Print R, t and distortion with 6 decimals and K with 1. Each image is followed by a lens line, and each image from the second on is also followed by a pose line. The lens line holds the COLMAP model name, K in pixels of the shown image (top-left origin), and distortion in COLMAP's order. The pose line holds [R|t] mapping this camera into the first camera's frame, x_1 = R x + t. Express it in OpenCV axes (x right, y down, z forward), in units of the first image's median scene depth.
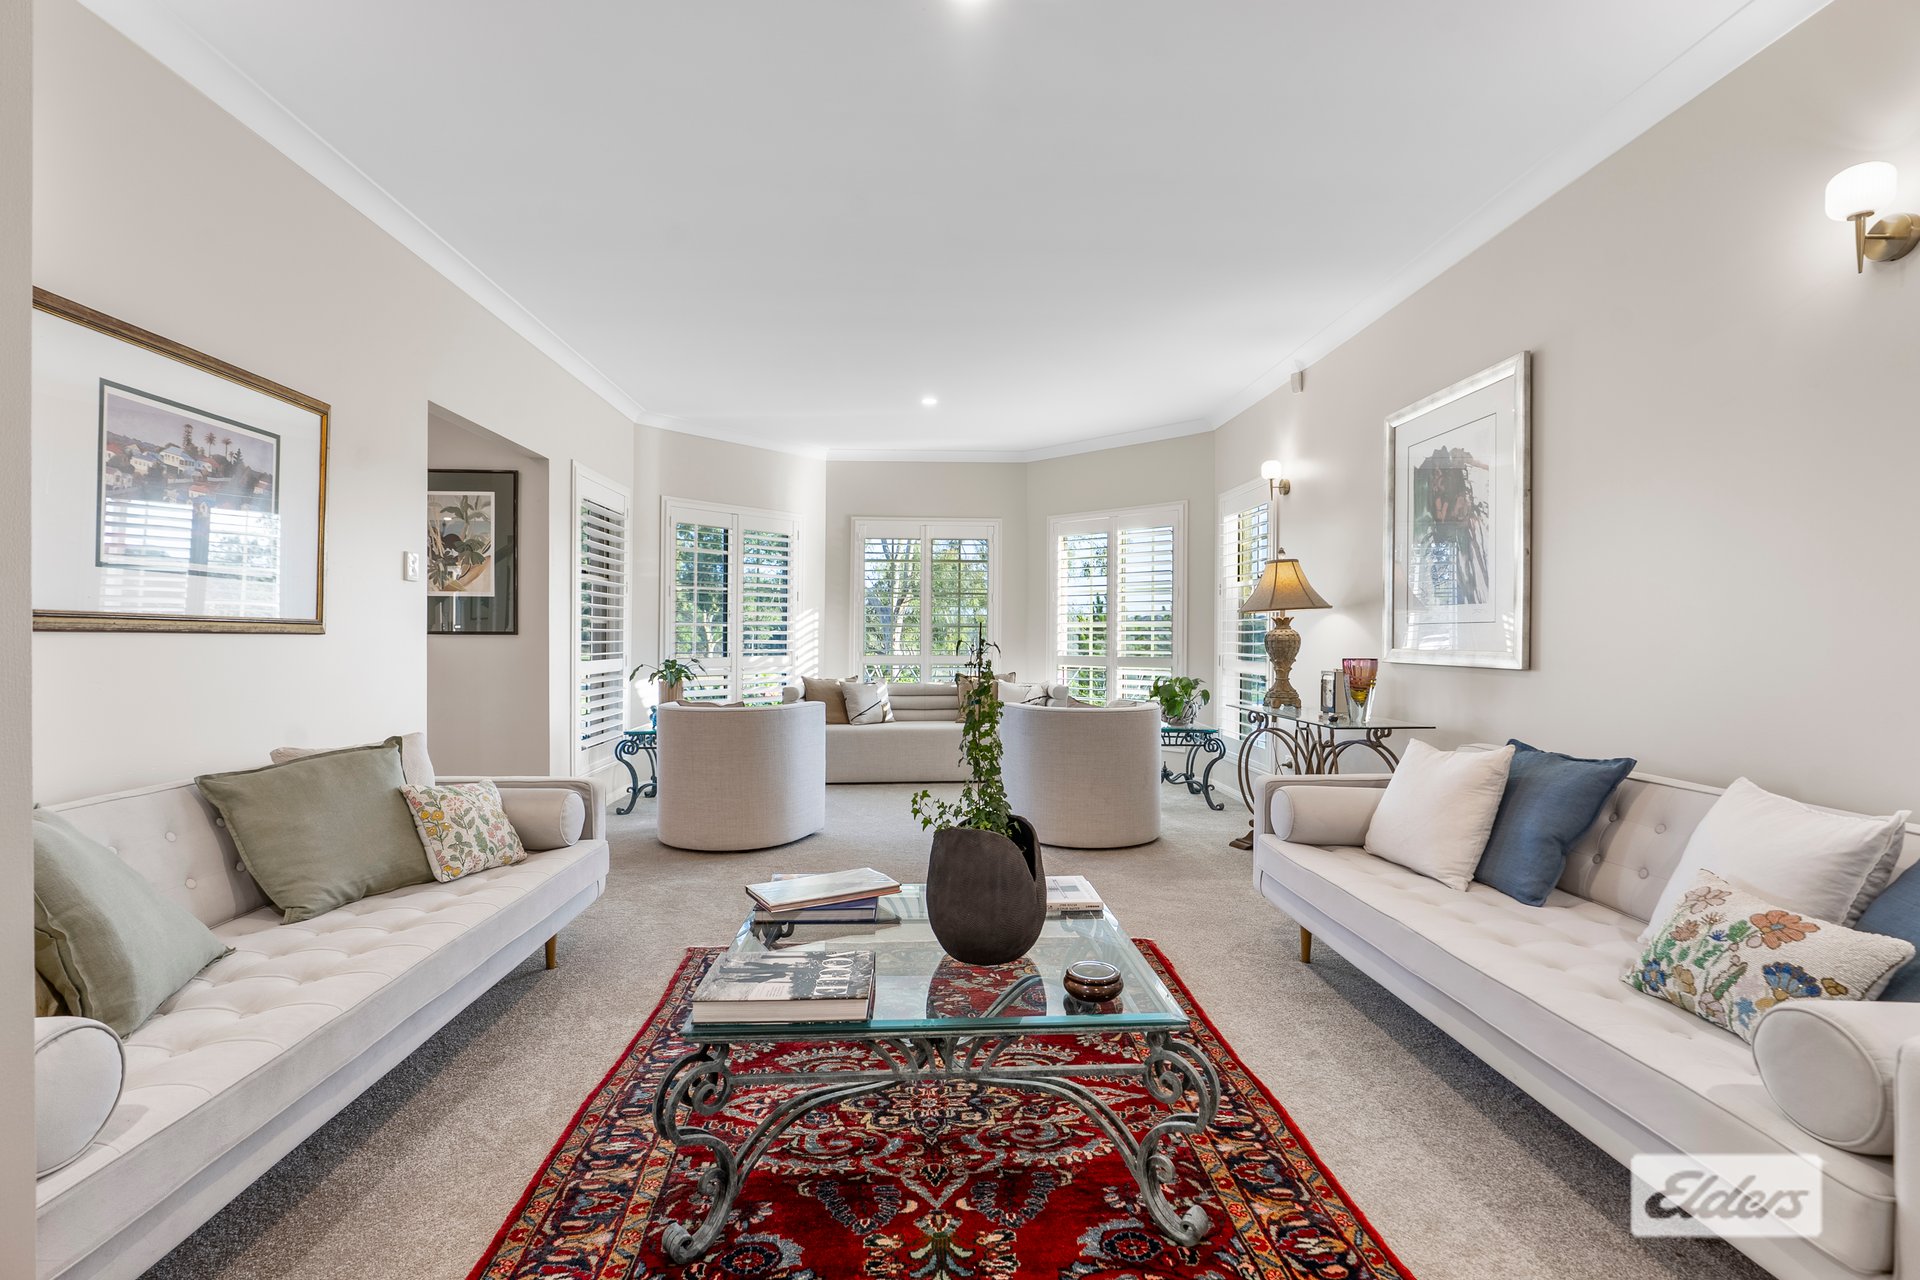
lens RADIAL K [[873.0, 0, 957.3], [0, 873.0, 638.7], [0, 0, 1]] dist [-0.002460, -0.000120]
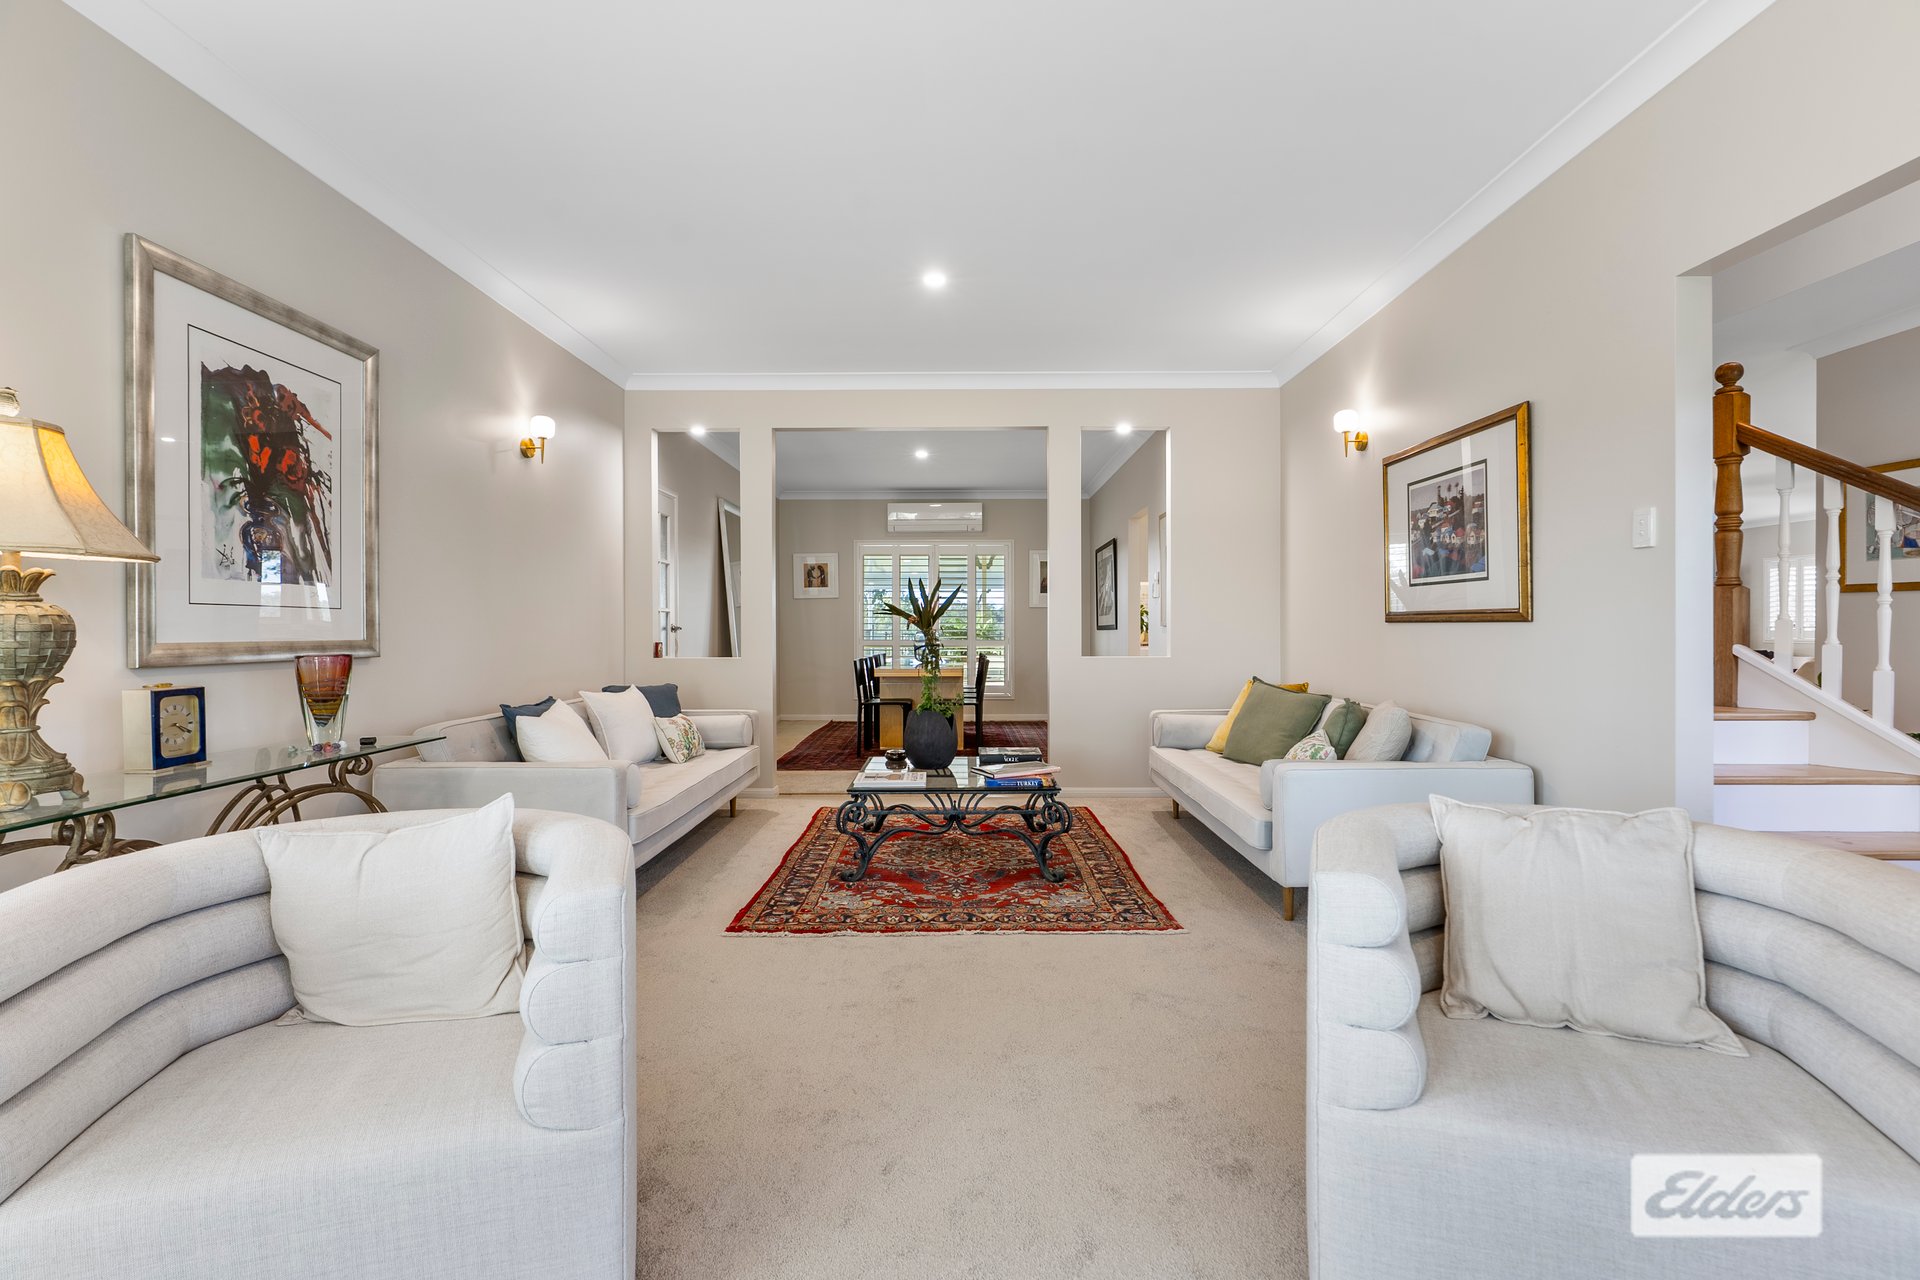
lens RADIAL K [[873.0, 0, 959.7], [0, 873.0, 631.4], [0, 0, 1]] dist [-0.002460, -0.000120]
pose [[-0.998742, -0.000850, 0.050133, -0.087273], [-0.000472, 0.999971, 0.007543, -0.001636], [-0.050138, 0.007510, -0.998714, 1.839828]]
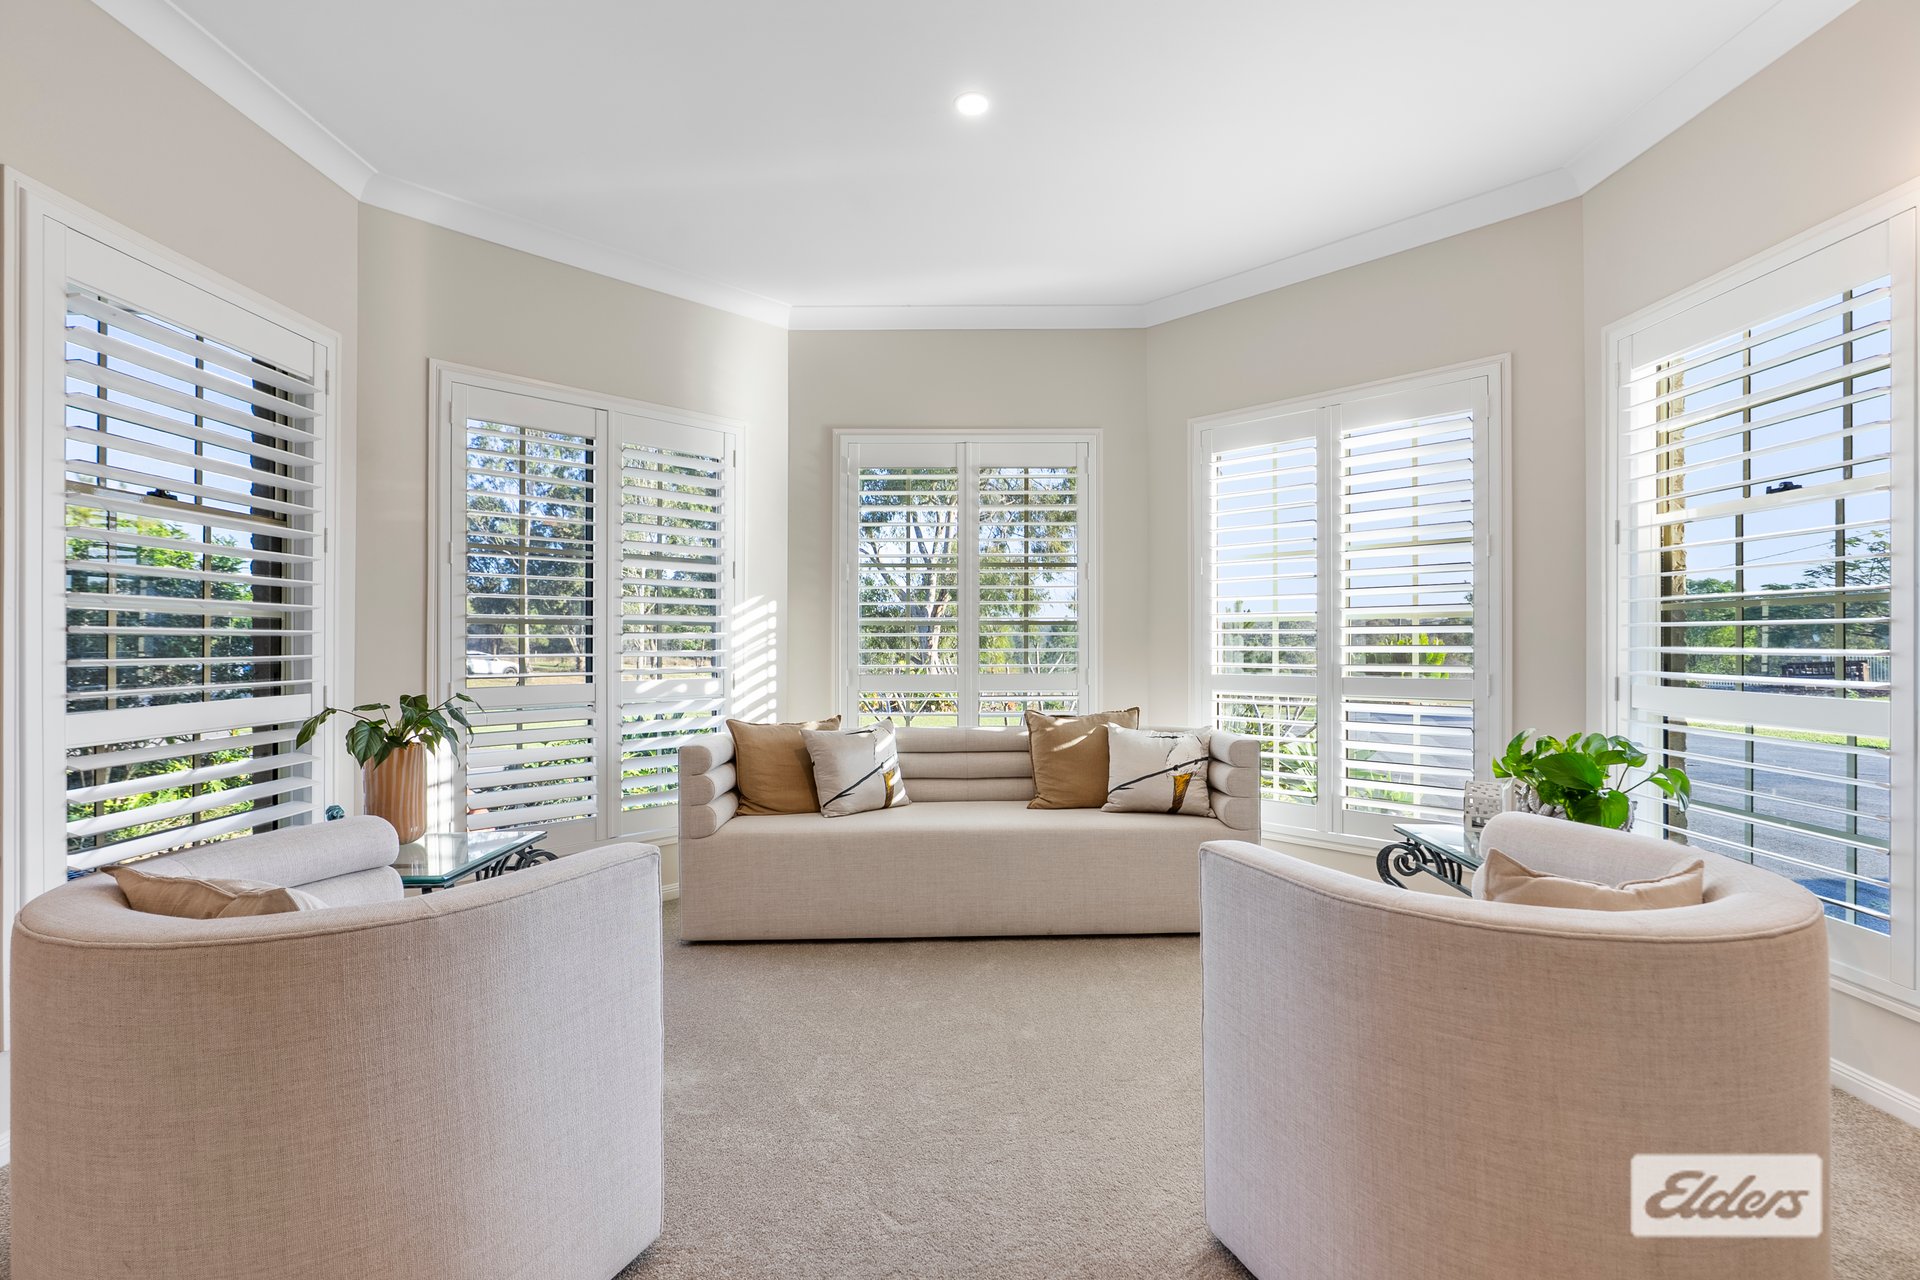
lens RADIAL K [[873.0, 0, 959.7], [0, 873.0, 641.6], [0, 0, 1]] dist [-0.002460, -0.000120]
pose [[0.999272, -0.009015, -0.037067, -0.021536], [0.008778, 0.999940, -0.006557, 0.001069], [0.037124, 0.006227, 0.999291, 0.475151]]
